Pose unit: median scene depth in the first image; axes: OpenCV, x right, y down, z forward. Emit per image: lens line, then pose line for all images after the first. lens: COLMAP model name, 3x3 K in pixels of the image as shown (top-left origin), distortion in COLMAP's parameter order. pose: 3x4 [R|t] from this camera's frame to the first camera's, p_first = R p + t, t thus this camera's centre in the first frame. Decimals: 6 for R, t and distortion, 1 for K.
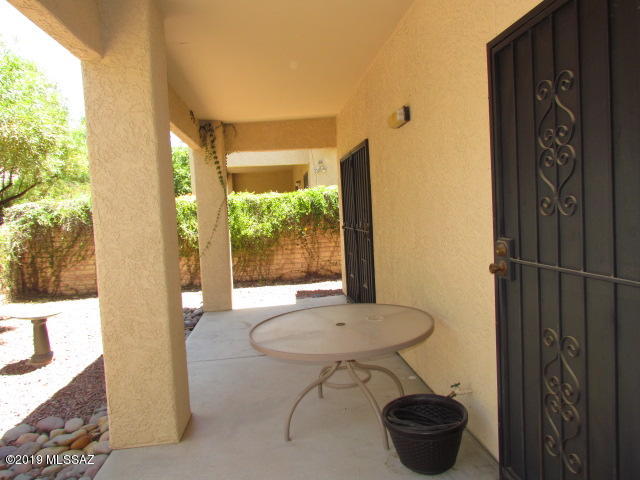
lens RADIAL K [[455.2, 0, 321.8], [0, 455.2, 239.3], [0, 0, 1]] dist [-0.029015, 0.010972]
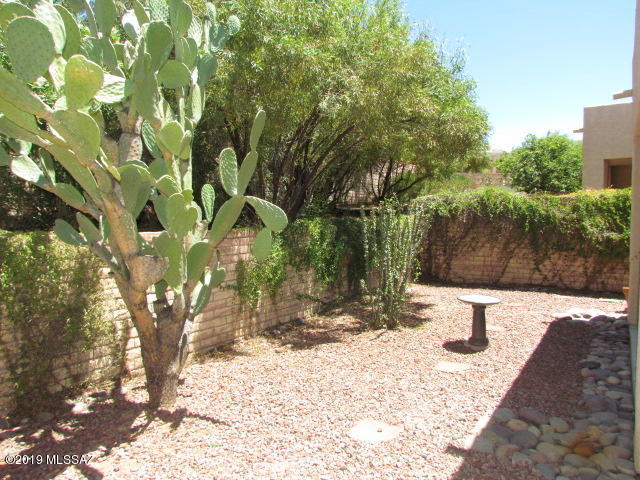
lens RADIAL K [[455.2, 0, 321.8], [0, 455.2, 239.3], [0, 0, 1]] dist [-0.029015, 0.010972]
pose [[0.773072, 0.074322, -0.629949, -0.144705], [-0.068540, 0.997085, 0.033524, 0.008150], [0.630605, 0.017260, 0.775912, -0.028162]]
